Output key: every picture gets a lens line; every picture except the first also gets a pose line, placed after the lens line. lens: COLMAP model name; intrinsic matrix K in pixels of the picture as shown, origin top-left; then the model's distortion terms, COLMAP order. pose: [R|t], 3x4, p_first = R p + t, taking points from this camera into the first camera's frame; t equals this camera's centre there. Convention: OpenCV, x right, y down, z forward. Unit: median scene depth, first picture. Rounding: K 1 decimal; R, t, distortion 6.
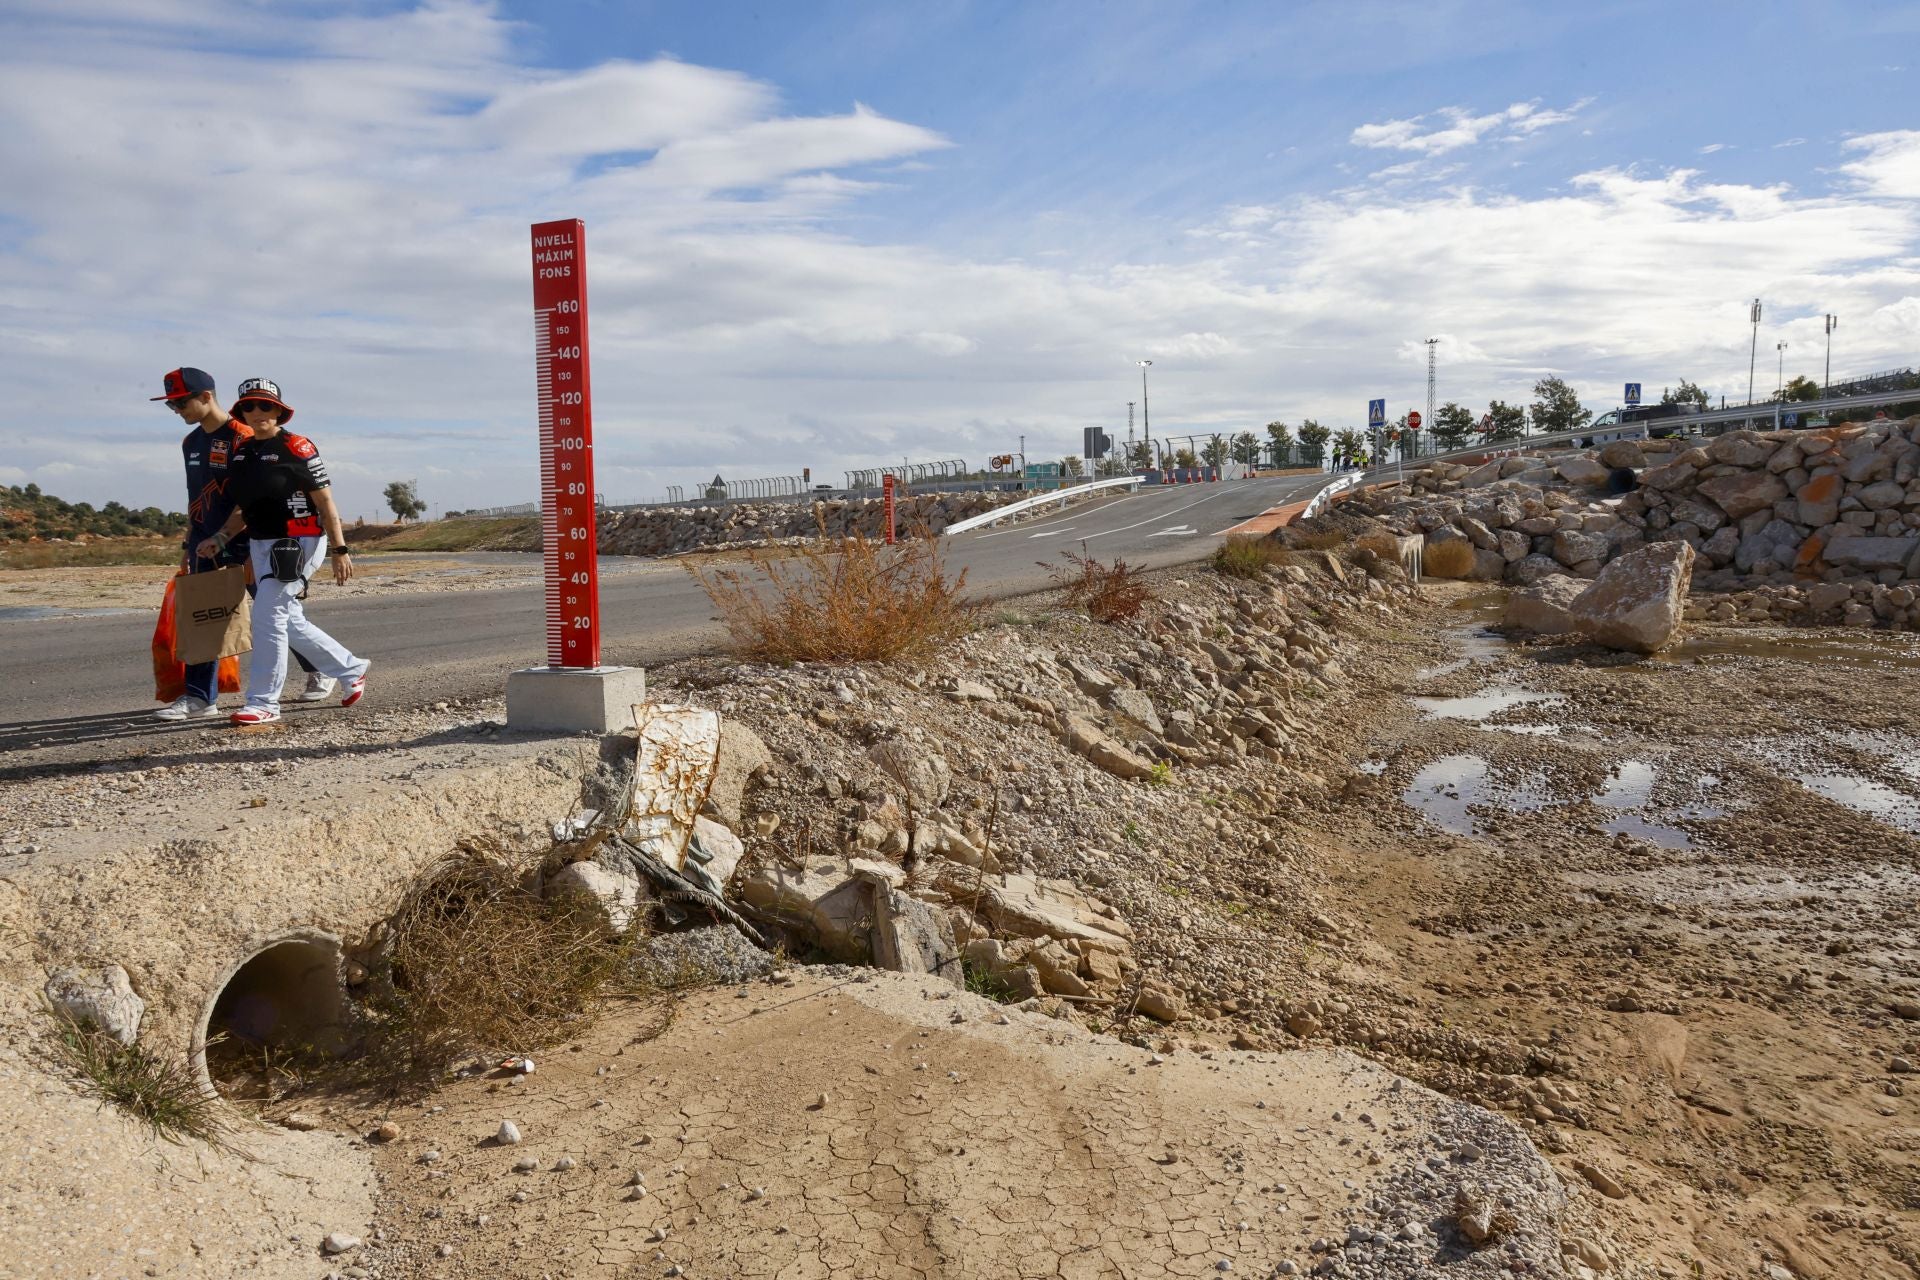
lens RADIAL K [[1305.8, 0, 956.4], [0, 1305.8, 648.7], [0, 0, 1]] dist [0.002149, 0.004416]
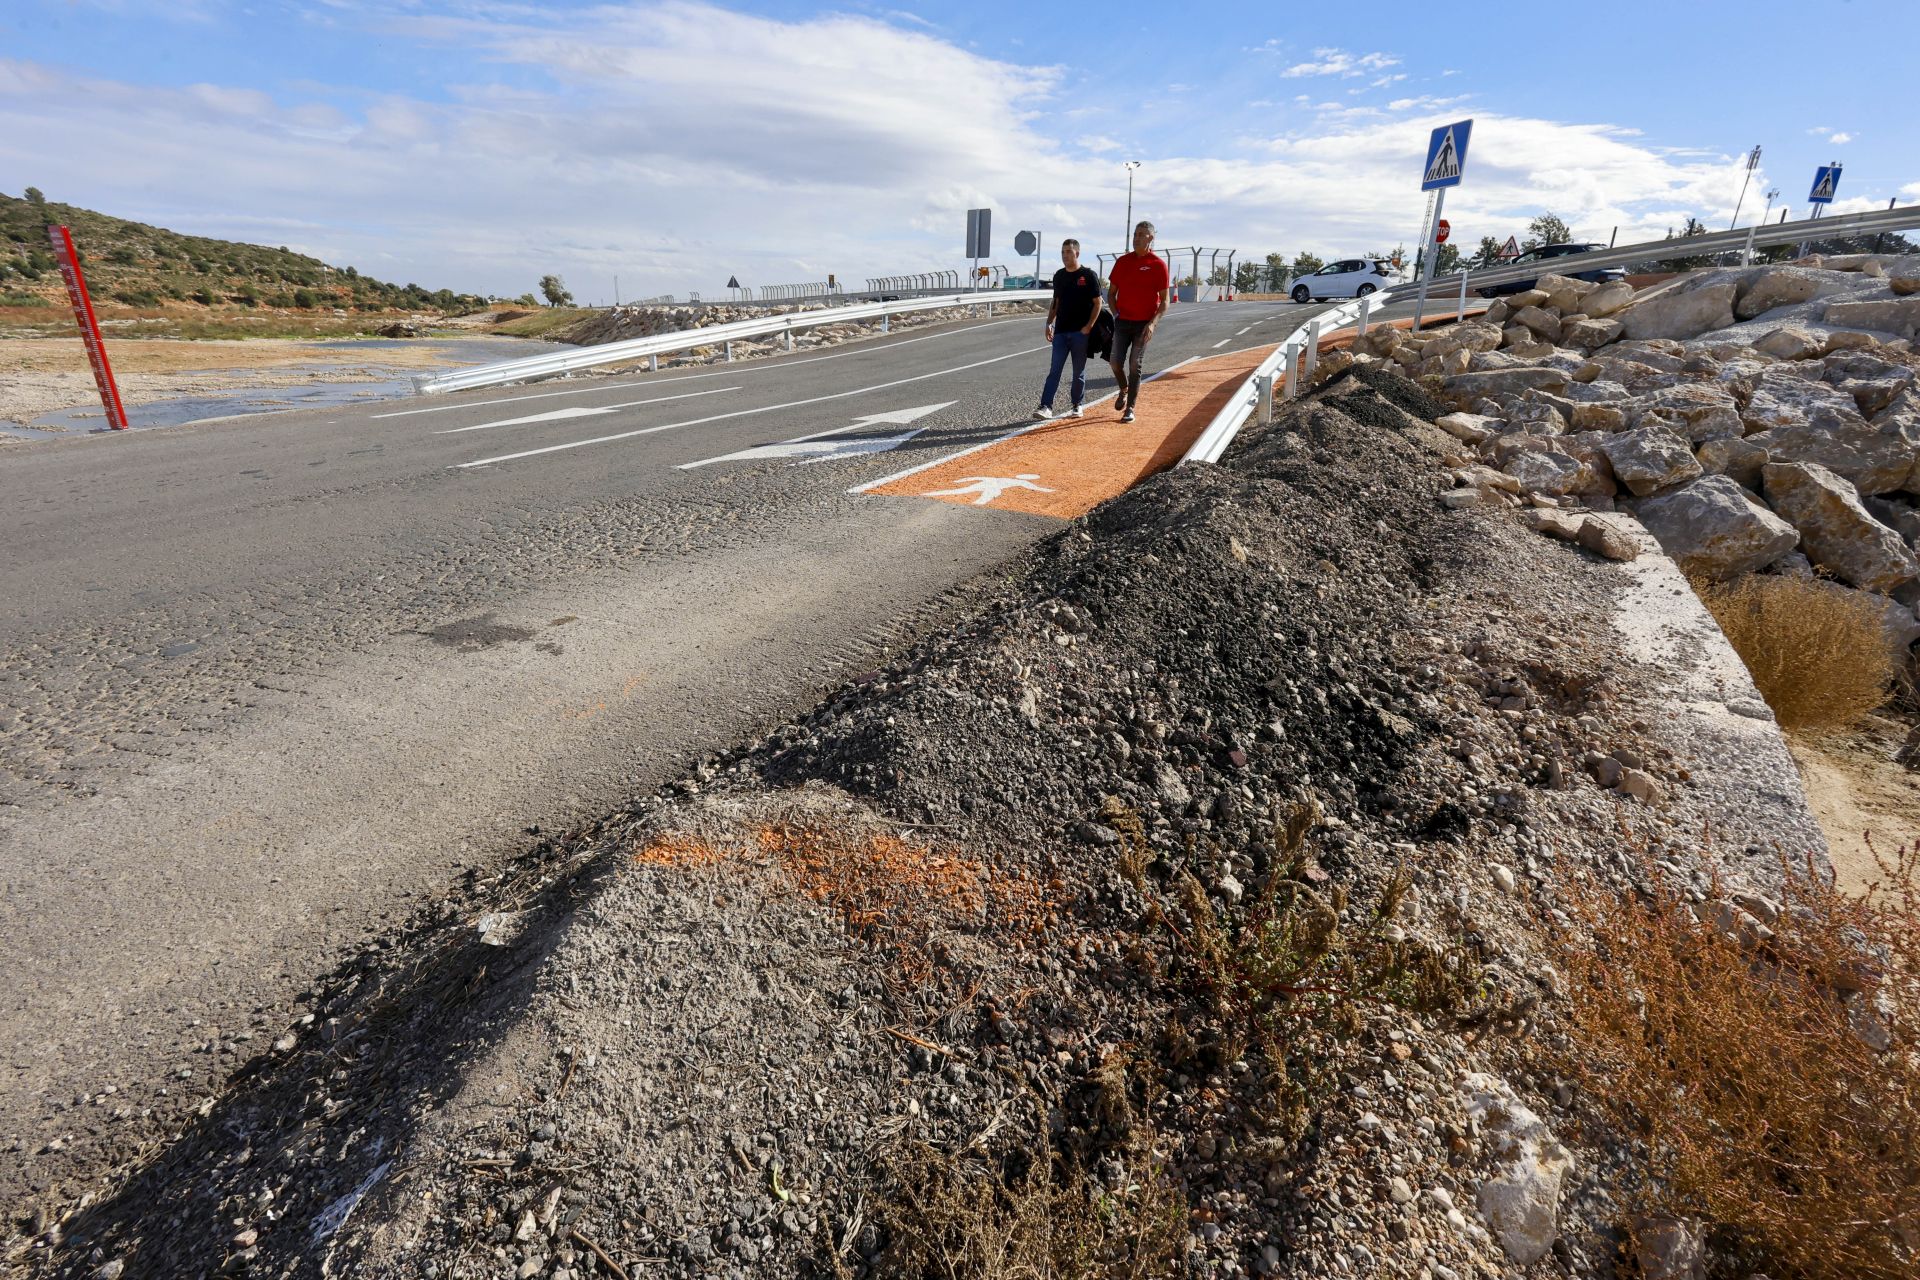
lens RADIAL K [[889.2, 0, 955.6], [0, 889.2, 642.4], [0, 0, 1]] dist [0.001319, 0.001724]
pose [[0.995330, 0.071914, -0.064394, 0.301528], [-0.054187, 0.968303, 0.243830, -0.134507], [0.079887, -0.239202, 0.967678, 1.064063]]
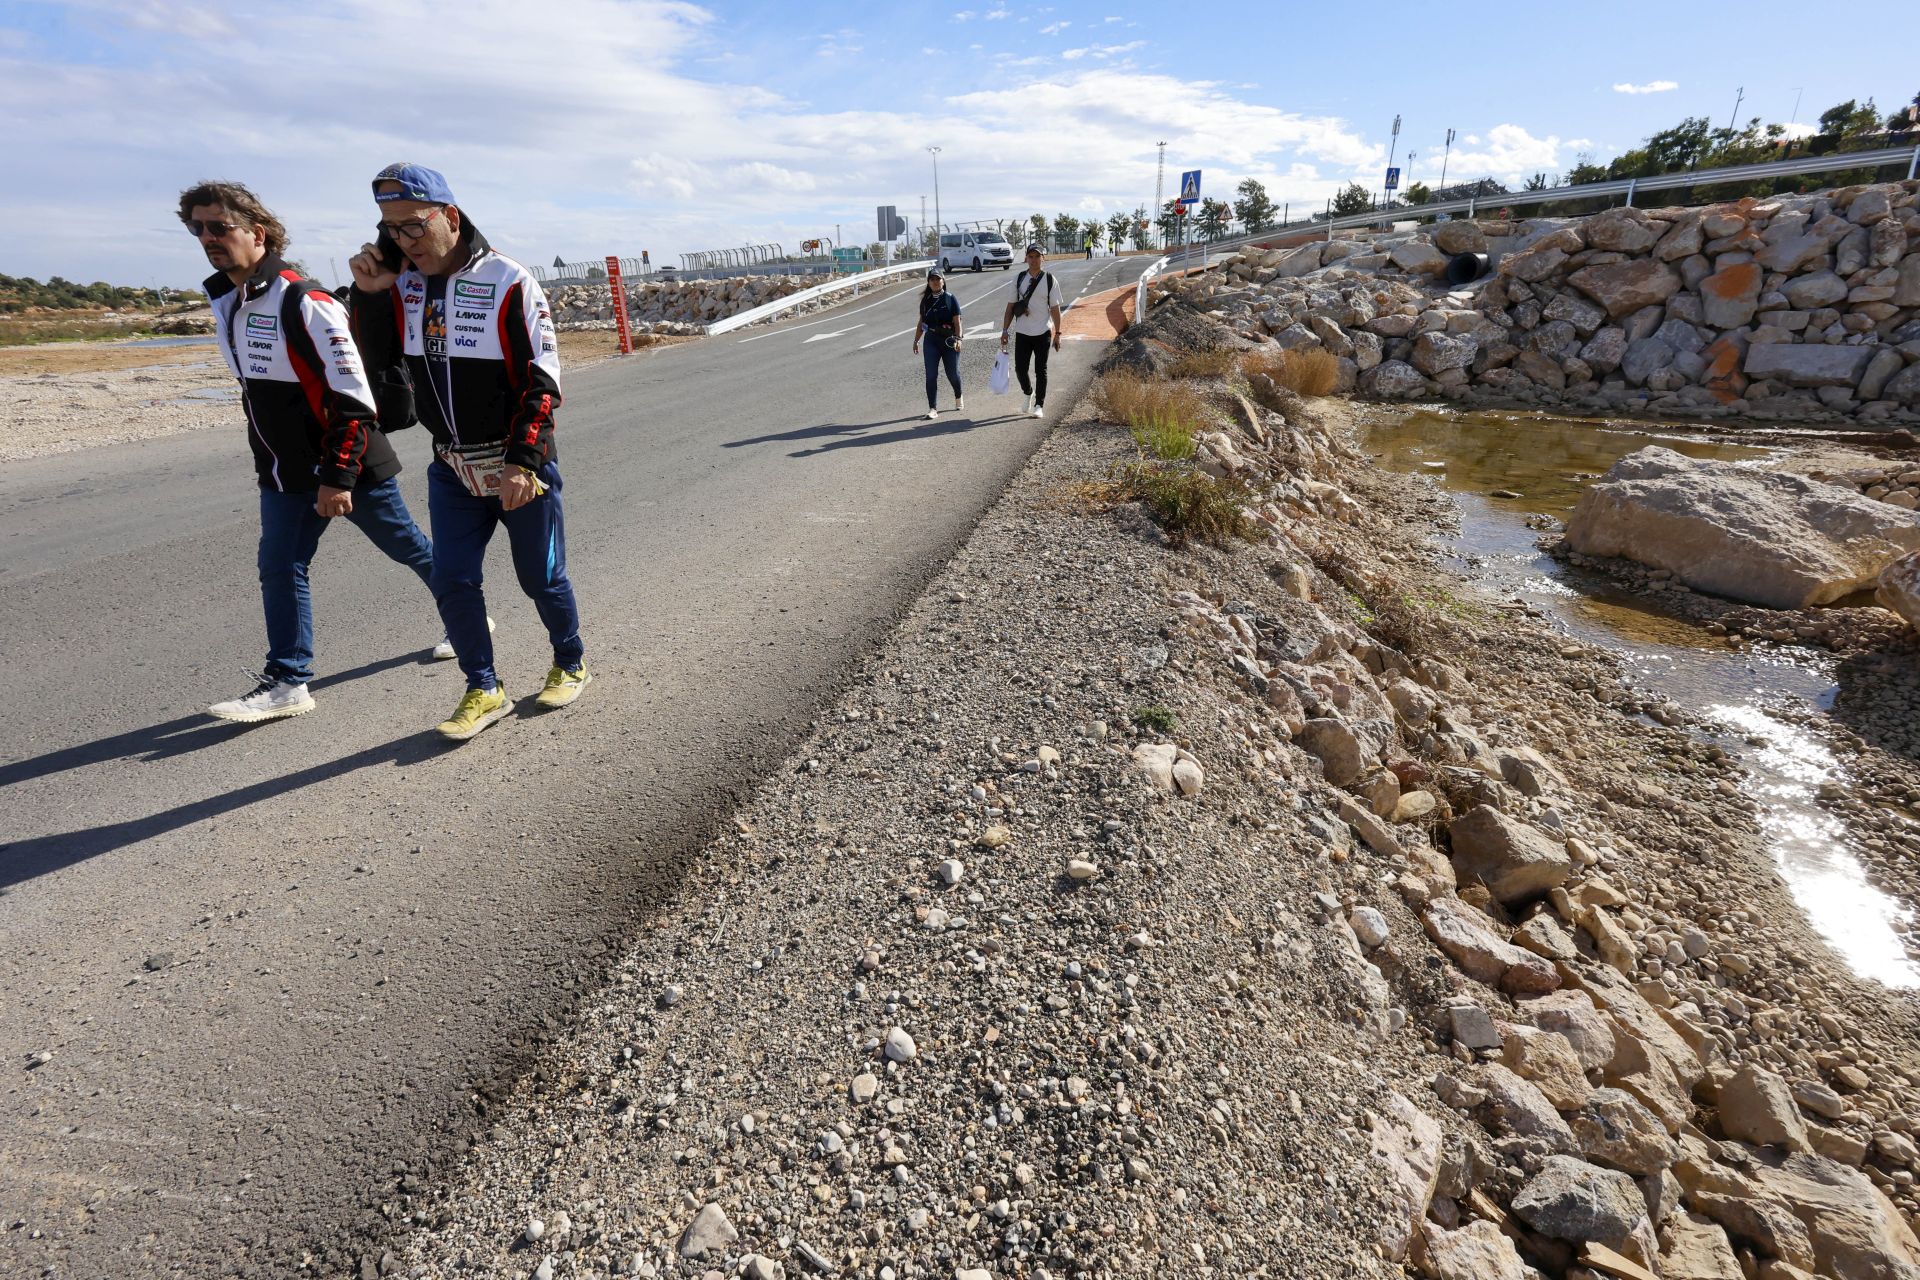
lens RADIAL K [[890.9, 0, 955.6], [0, 890.9, 646.7], [0, 0, 1]] dist [0.002996, 0.000588]
pose [[0.986518, -0.060151, 0.152198, 0.074618], [0.015969, 0.960946, 0.276276, -0.077435], [-0.162872, -0.270121, 0.948951, 0.578813]]
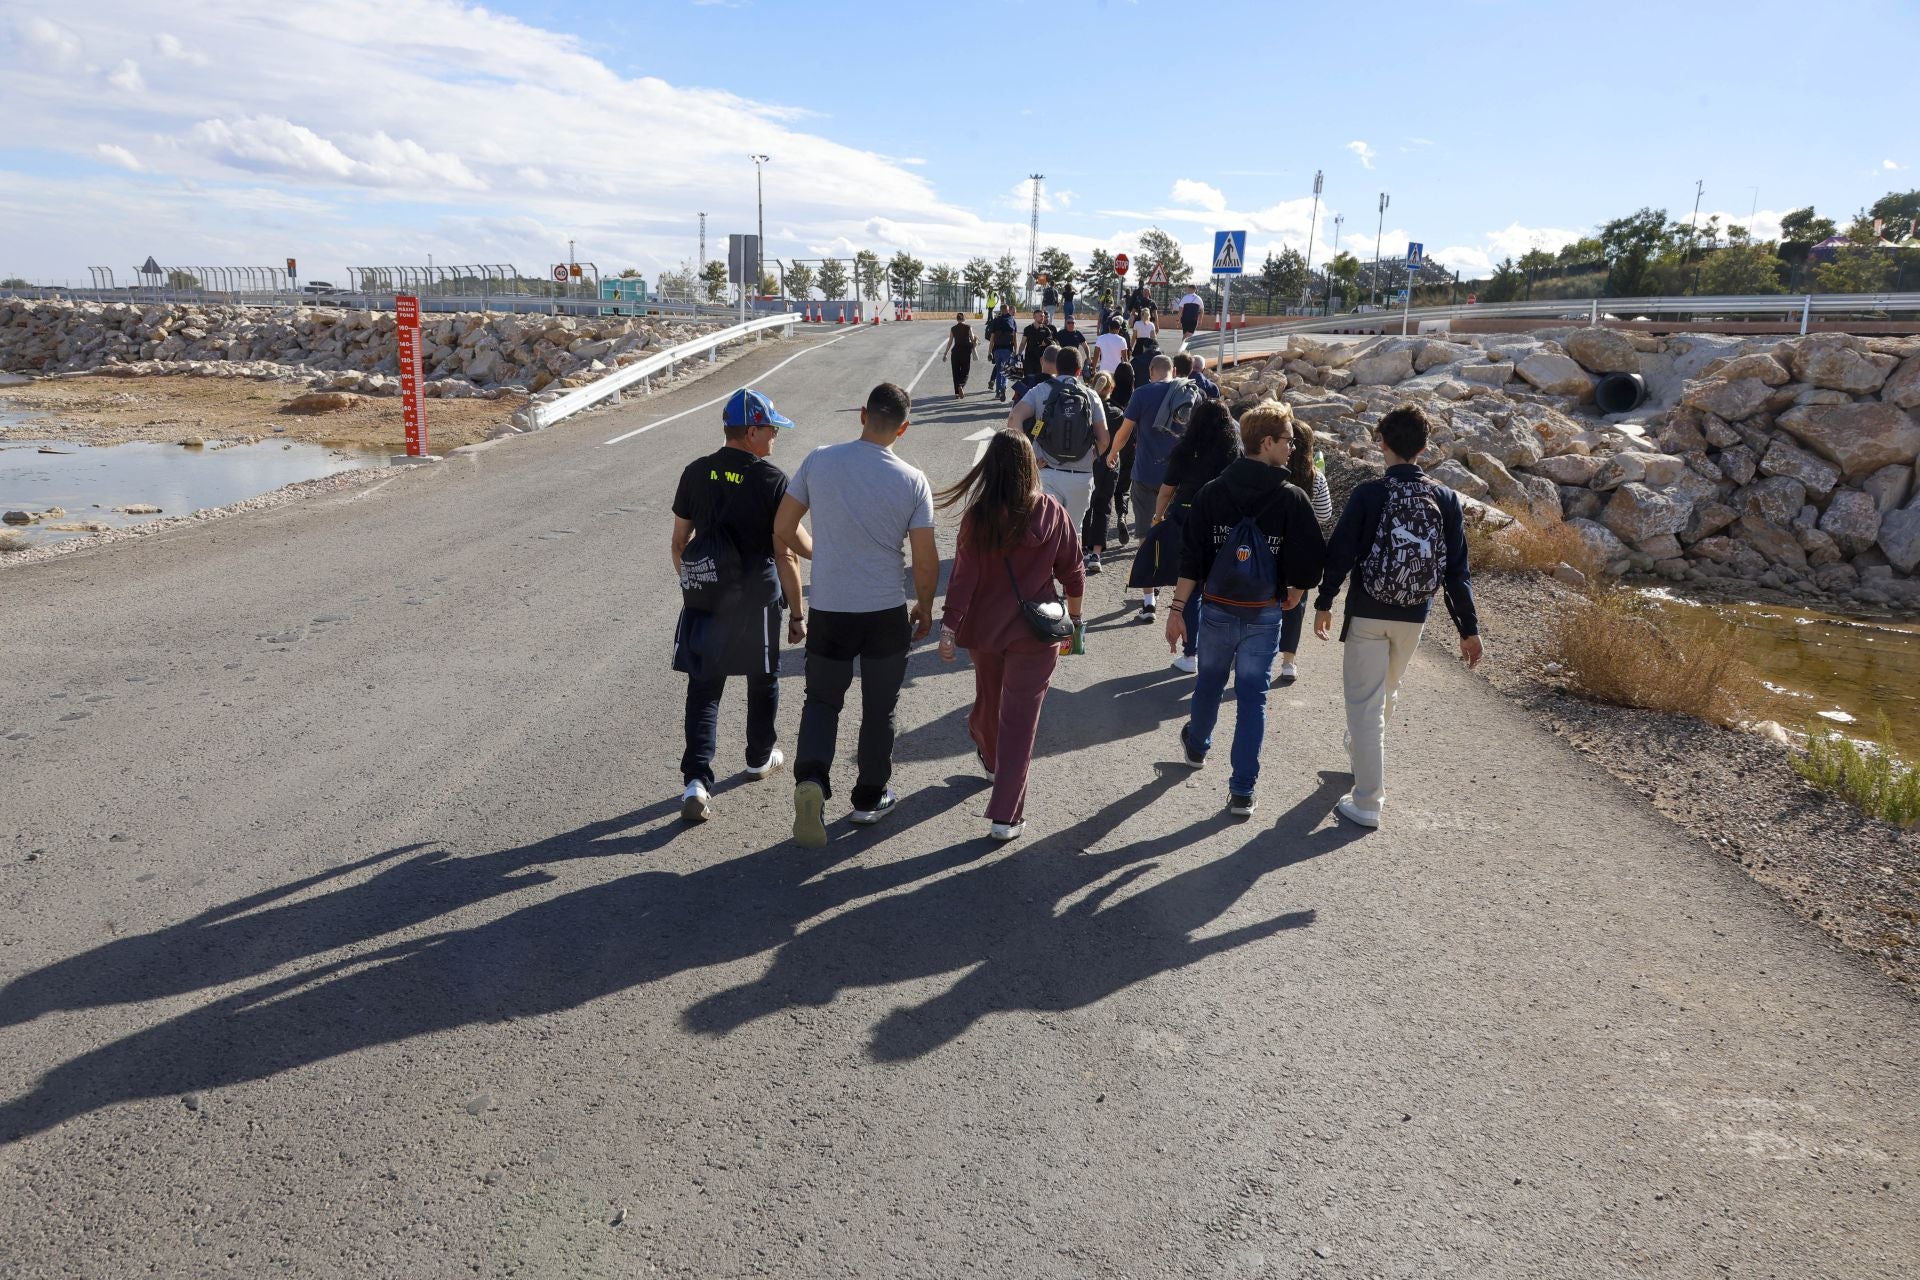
lens RADIAL K [[1278.4, 0, 963.5], [0, 1278.4, 654.1], [0, 0, 1]] dist [-0.006181, 0.003620]
pose [[0.938668, -0.017544, 0.344377, -0.036346], [-0.030847, 0.990428, 0.134536, -0.108444], [-0.343441, -0.136908, 0.929142, 0.721517]]
